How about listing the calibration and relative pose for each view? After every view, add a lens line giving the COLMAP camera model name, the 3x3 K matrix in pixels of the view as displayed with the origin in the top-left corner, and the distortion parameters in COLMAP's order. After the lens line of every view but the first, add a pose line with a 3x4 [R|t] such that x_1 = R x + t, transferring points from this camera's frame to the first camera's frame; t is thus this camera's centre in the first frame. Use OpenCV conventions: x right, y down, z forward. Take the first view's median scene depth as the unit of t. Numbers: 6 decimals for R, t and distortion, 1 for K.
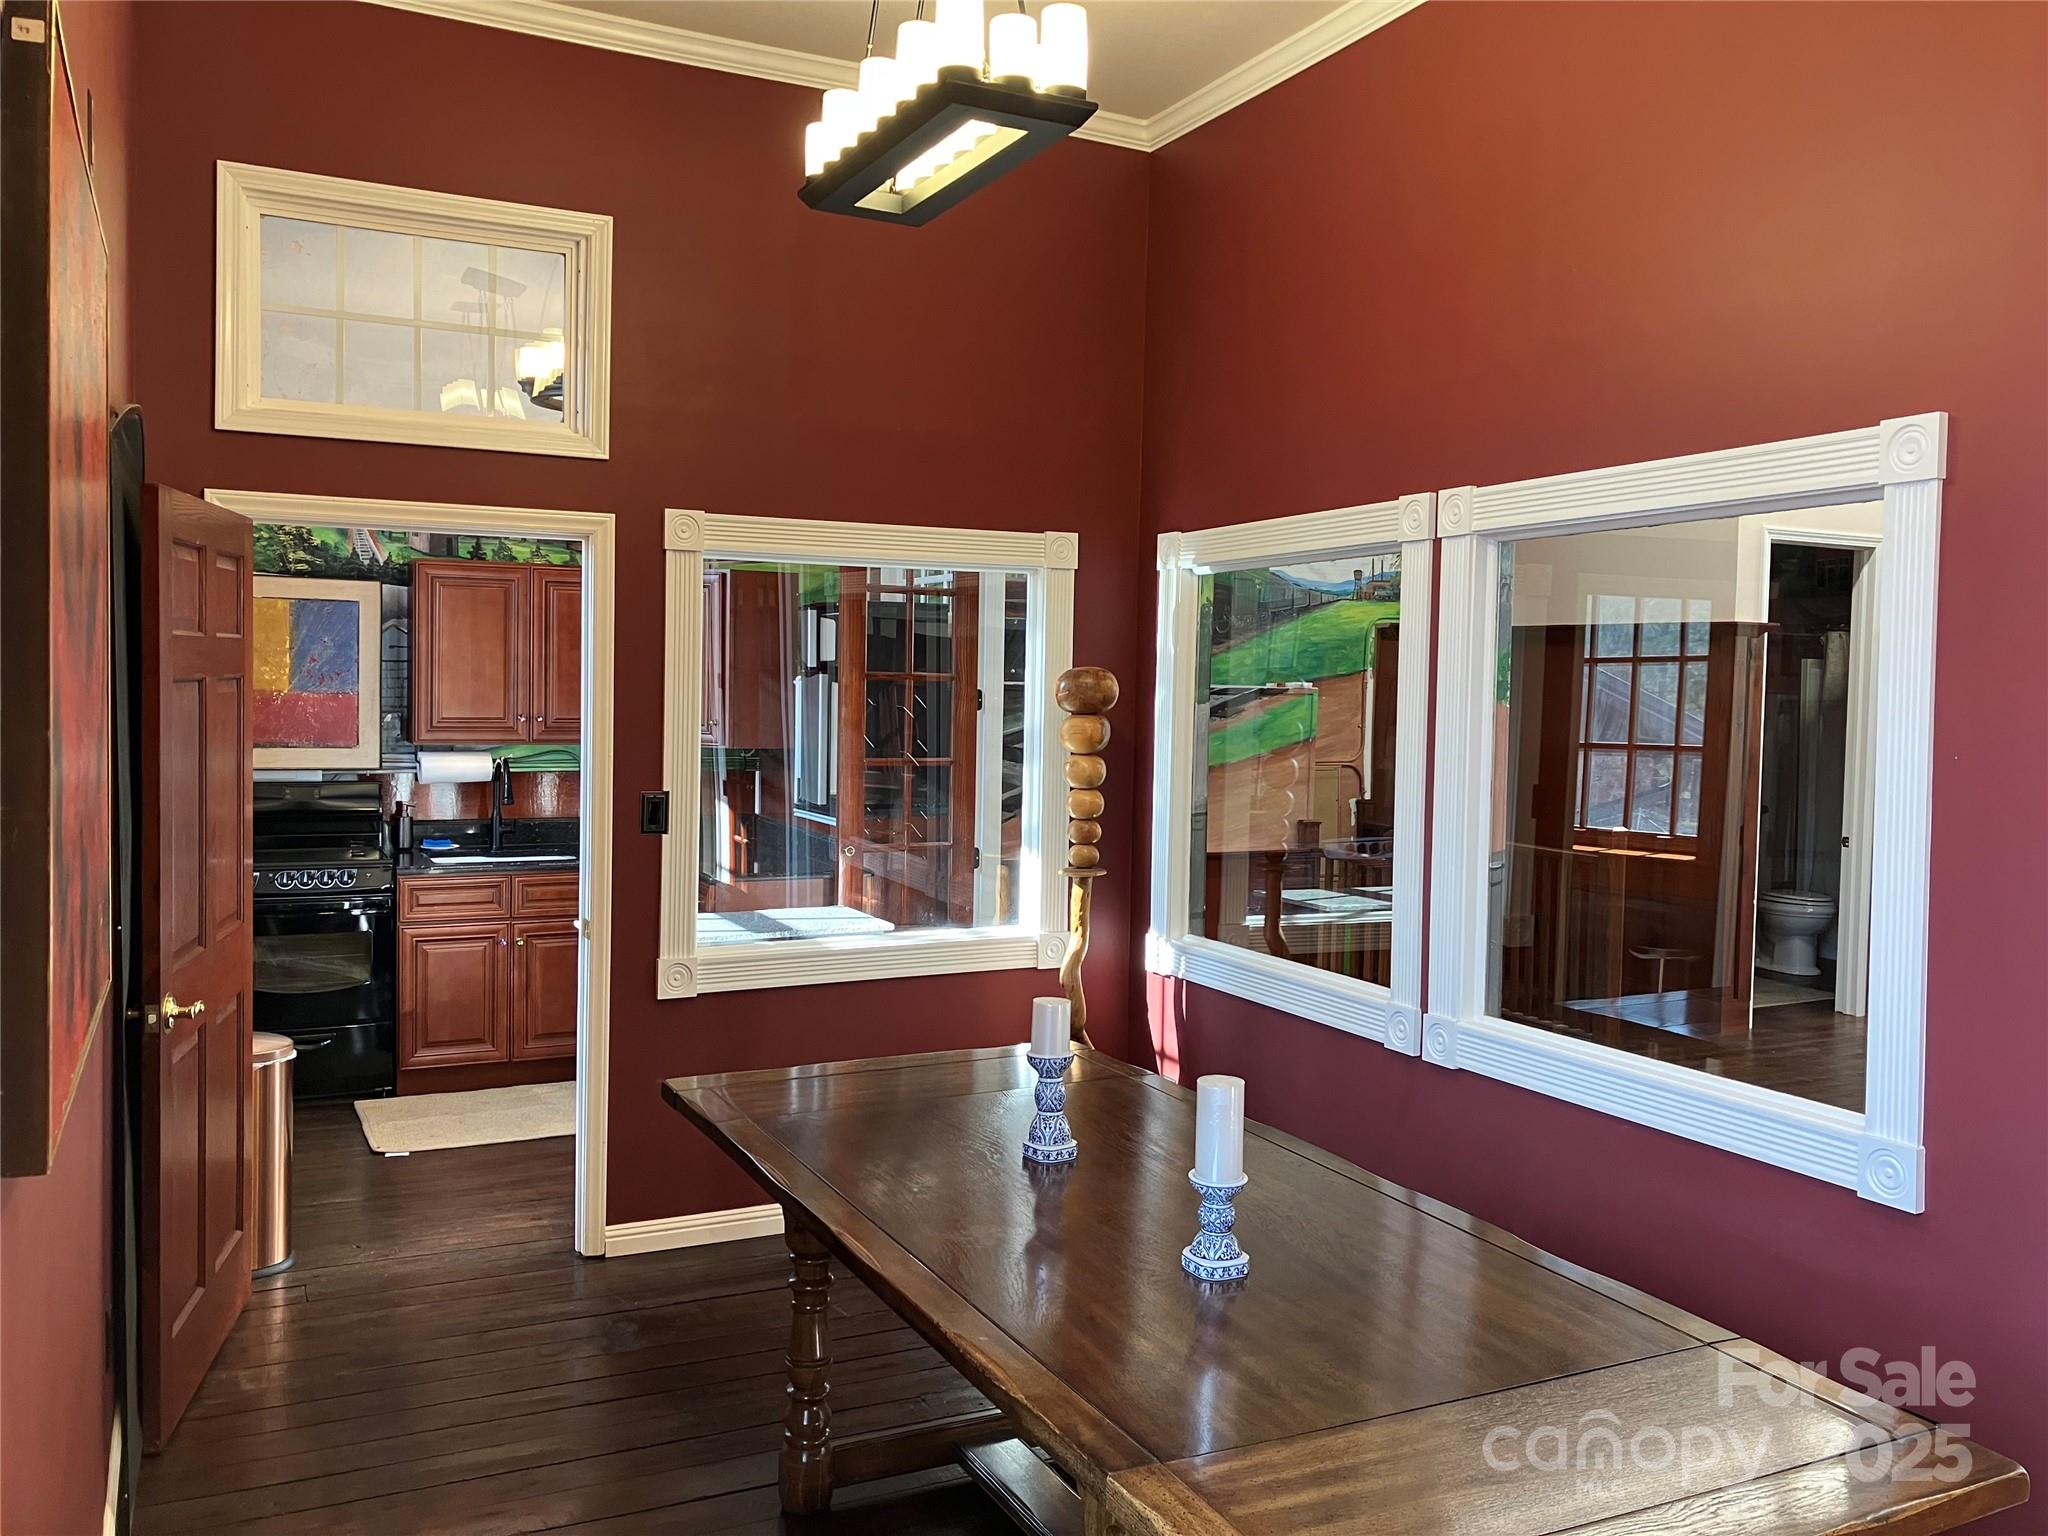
lens RADIAL K [[1643.9, 0, 1026.4], [0, 1643.9, 724.7], [0, 0, 1]] dist [0.002233, -0.005151]
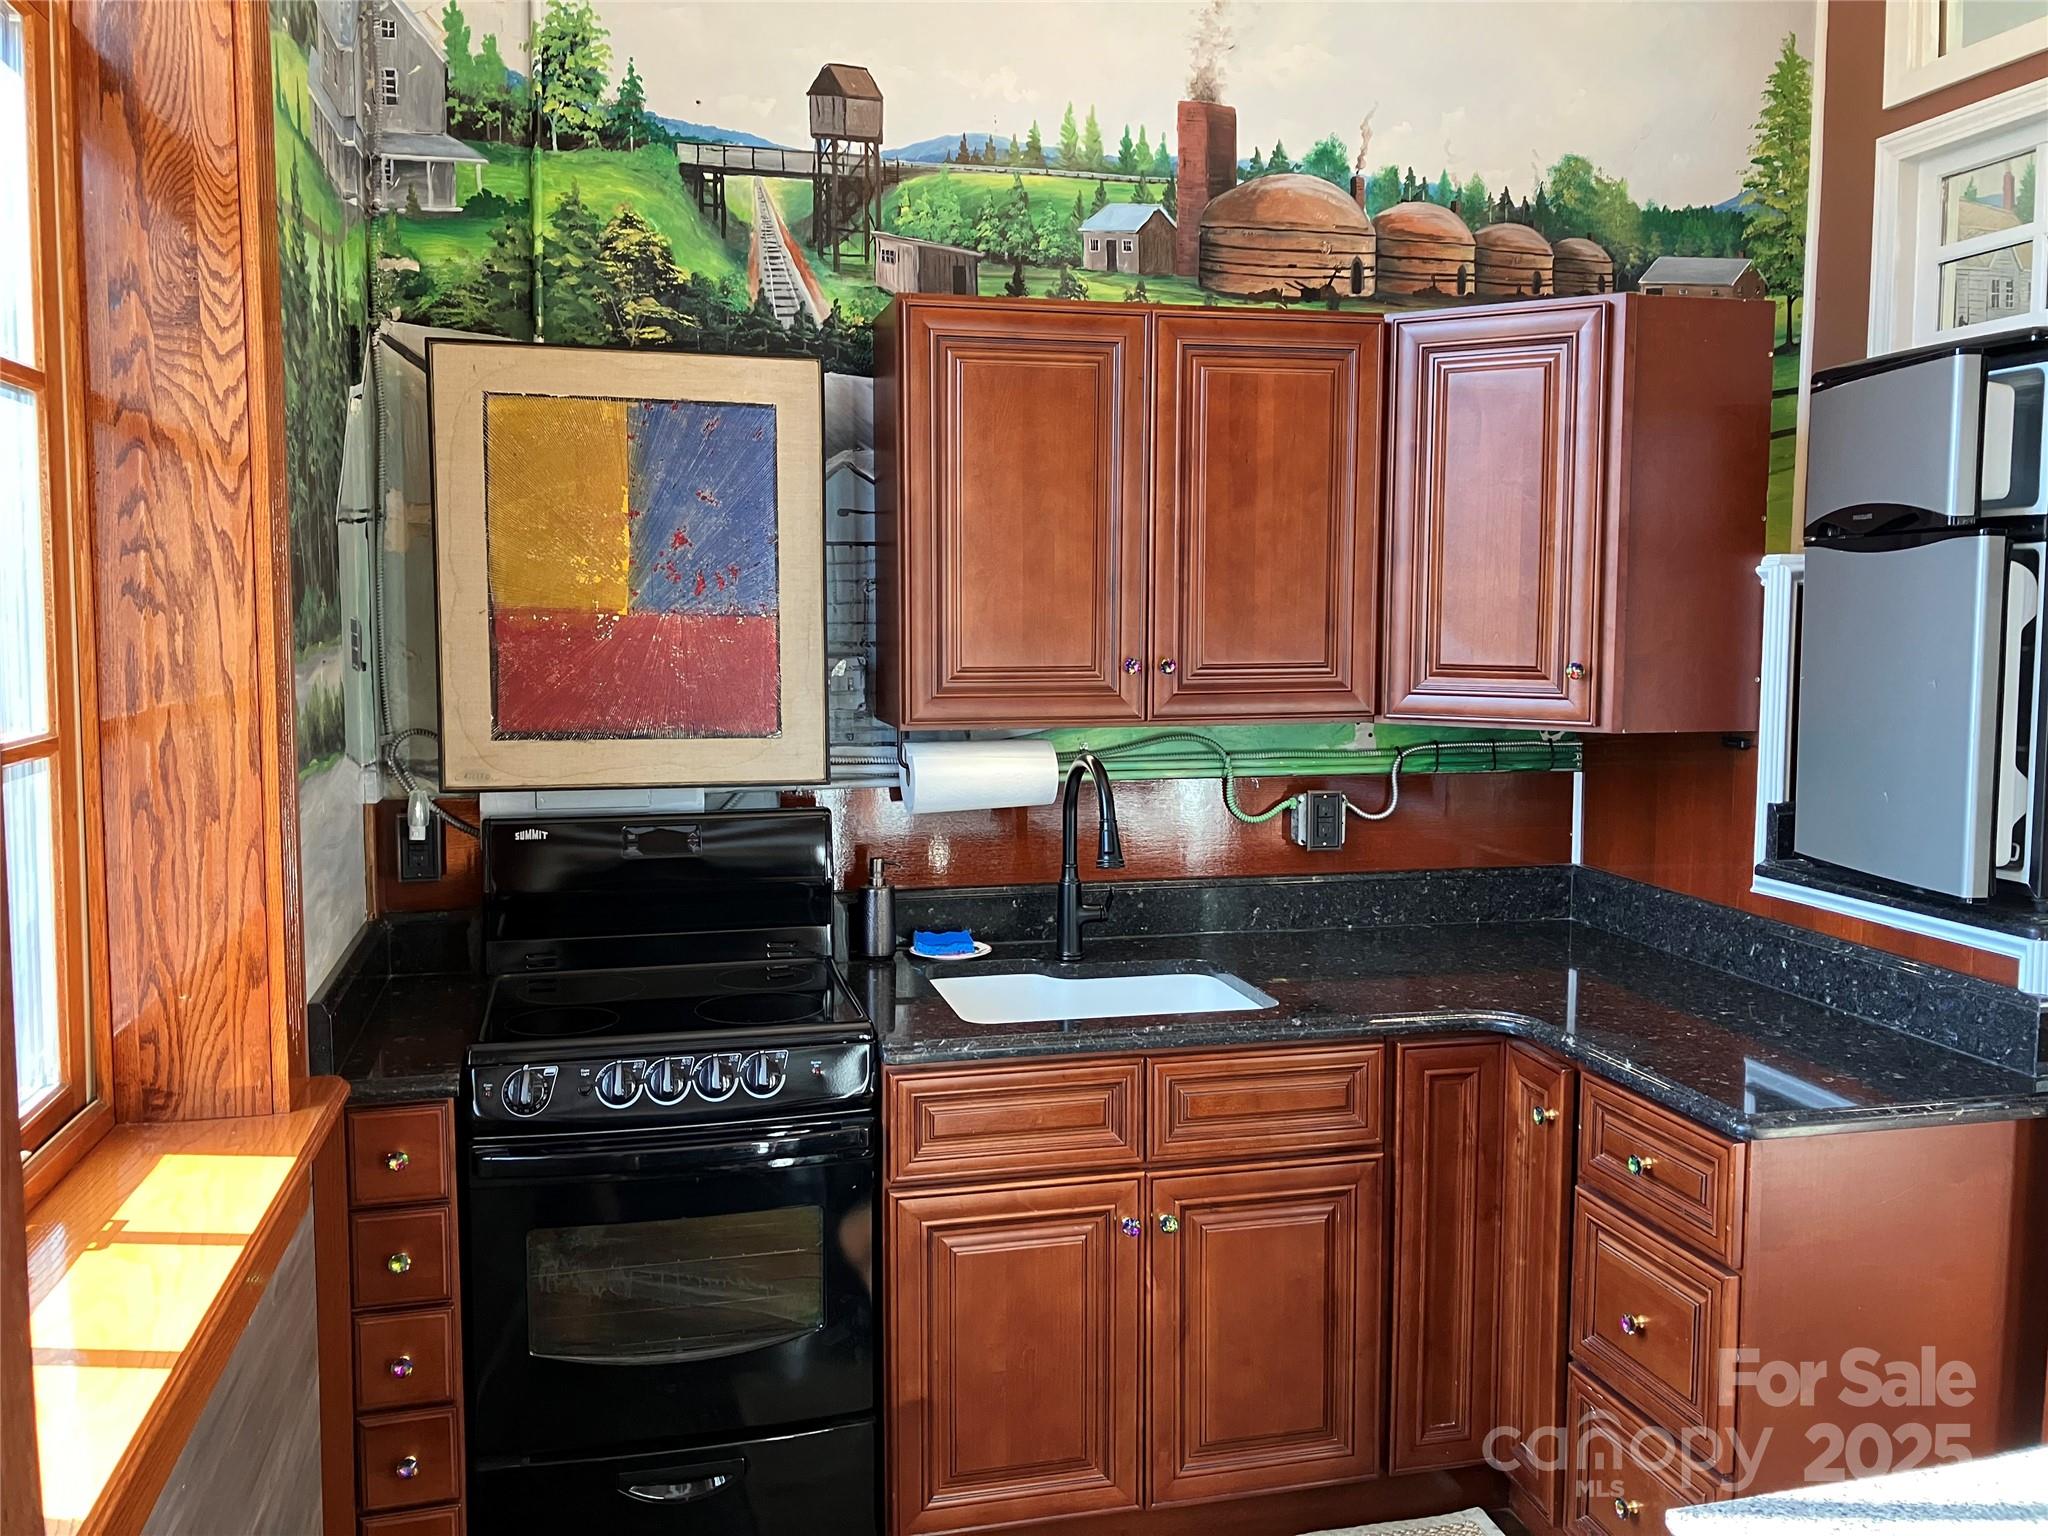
lens RADIAL K [[1669.1, 0, 1024.0], [0, 1669.1, 768.0], [0, 0, 1]] dist [0.020140, 0.001136]
pose [[0.974114, 0.005289, -0.225996, -0.238669], [0.009833, 0.997789, 0.065737, -0.006696], [0.225844, -0.066257, 0.971908, 0.572256]]
